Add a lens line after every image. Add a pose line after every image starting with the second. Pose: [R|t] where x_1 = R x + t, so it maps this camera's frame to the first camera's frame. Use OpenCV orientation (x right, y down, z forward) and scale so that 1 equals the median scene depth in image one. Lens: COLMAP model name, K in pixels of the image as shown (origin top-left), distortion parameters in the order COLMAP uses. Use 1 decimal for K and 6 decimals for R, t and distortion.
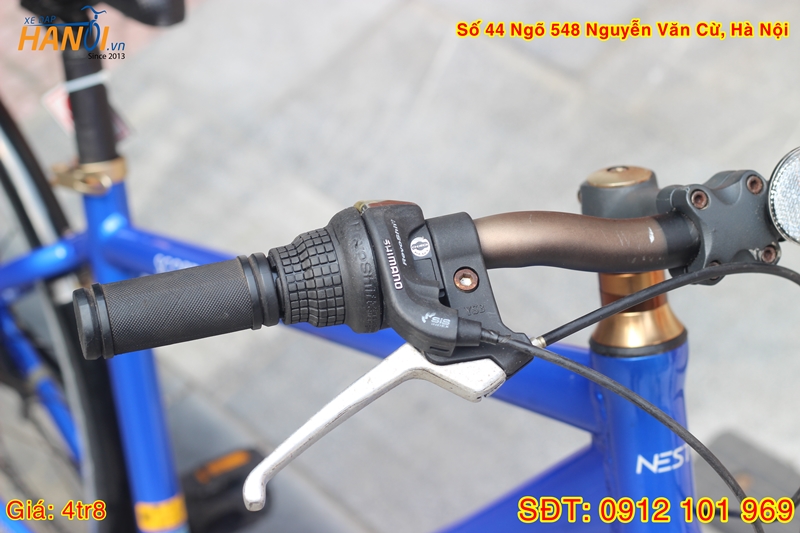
lens RADIAL K [[1924.1, 0, 400.0], [0, 1924.1, 266.5], [0, 0, 1]] dist [-0.022160, -0.124499]
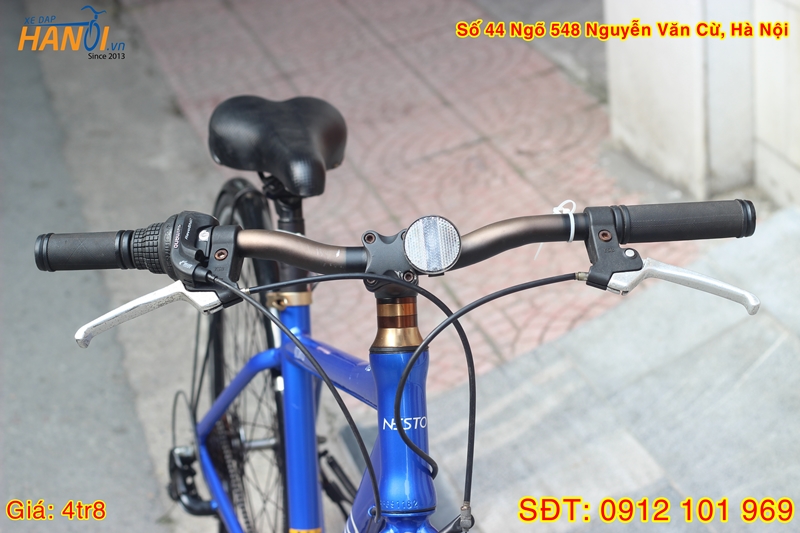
lens RADIAL K [[1924.1, 0, 400.0], [0, 1924.1, 266.5], [0, 0, 1]] dist [-0.022160, -0.124499]
pose [[0.883276, 0.096683, -0.458777, 0.935692], [-0.204449, 0.960001, -0.191309, 0.303979], [0.421930, 0.262775, 0.867712, -0.489257]]
